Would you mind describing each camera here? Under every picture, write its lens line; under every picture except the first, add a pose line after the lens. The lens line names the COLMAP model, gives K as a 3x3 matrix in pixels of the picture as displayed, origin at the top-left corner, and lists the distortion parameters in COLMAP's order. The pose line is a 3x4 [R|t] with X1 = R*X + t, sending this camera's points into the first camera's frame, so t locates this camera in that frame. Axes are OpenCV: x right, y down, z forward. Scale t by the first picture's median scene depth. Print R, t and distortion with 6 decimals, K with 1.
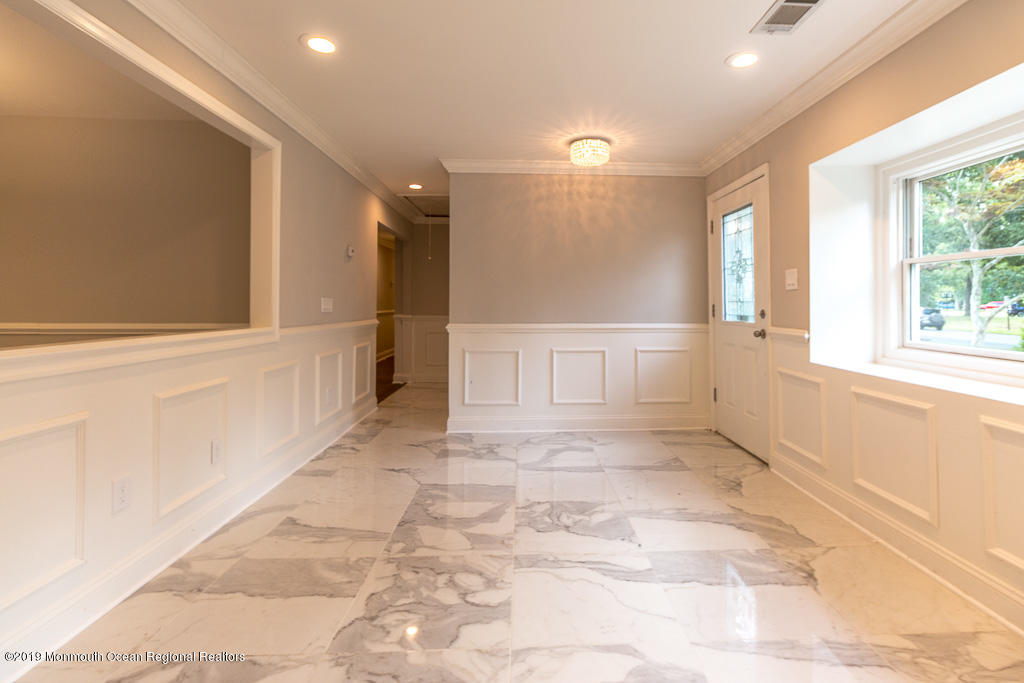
lens RADIAL K [[500.6, 0, 553.9], [0, 500.6, 307.0], [0, 0, 1]] dist [0.018427, -0.003196]
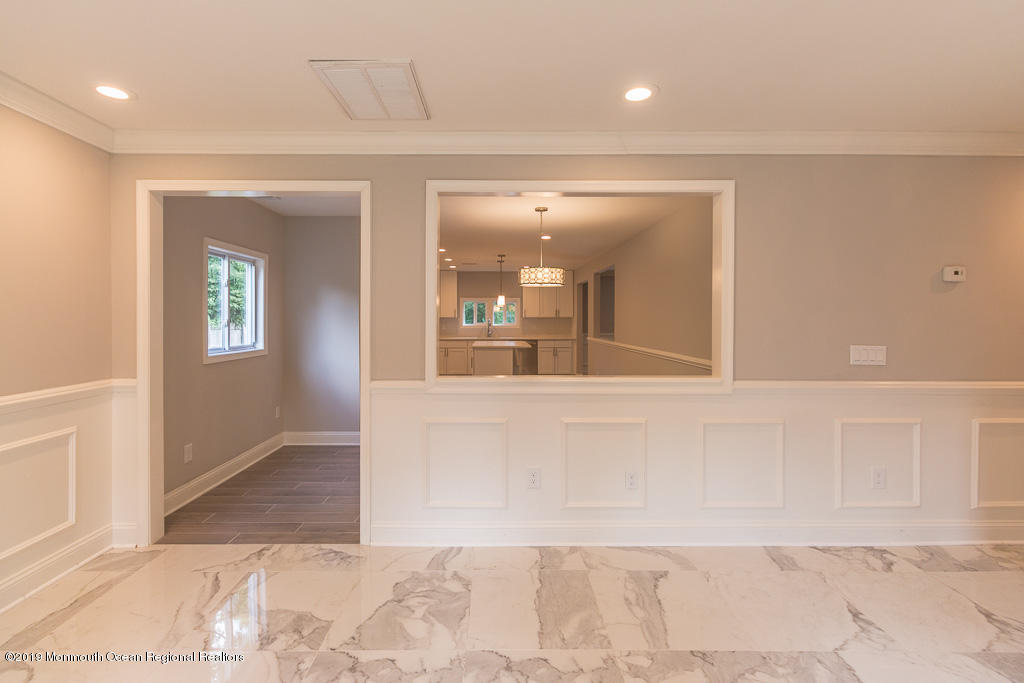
lens RADIAL K [[500.6, 0, 512.0], [0, 500.6, 326.3], [0, 0, 1]] dist [0.018427, -0.003196]
pose [[-0.084137, 0.013782, -0.996359, 0.439047], [-0.002417, 0.999899, 0.014035, -0.074016], [0.996451, 0.003589, -0.084095, 0.702124]]
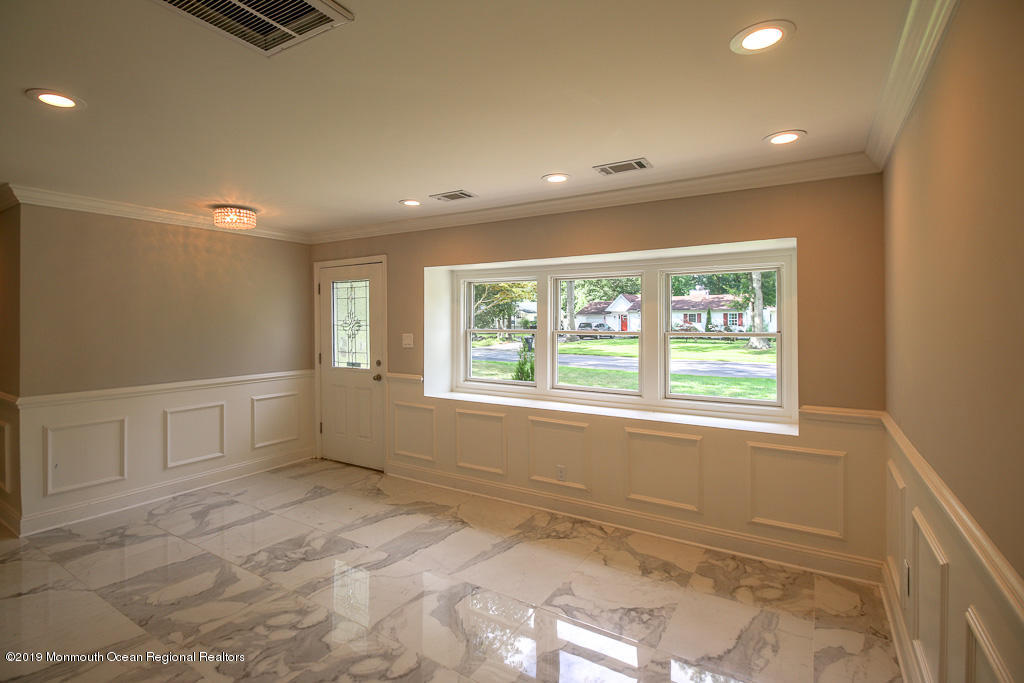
lens RADIAL K [[500.6, 0, 507.8], [0, 500.6, 335.1], [0, 0, 1]] dist [0.018427, -0.003196]
pose [[0.581334, -0.024512, 0.813295, -0.598536], [0.003569, 0.999613, 0.027577, -0.121182], [-0.813657, -0.013129, 0.581197, -0.093275]]
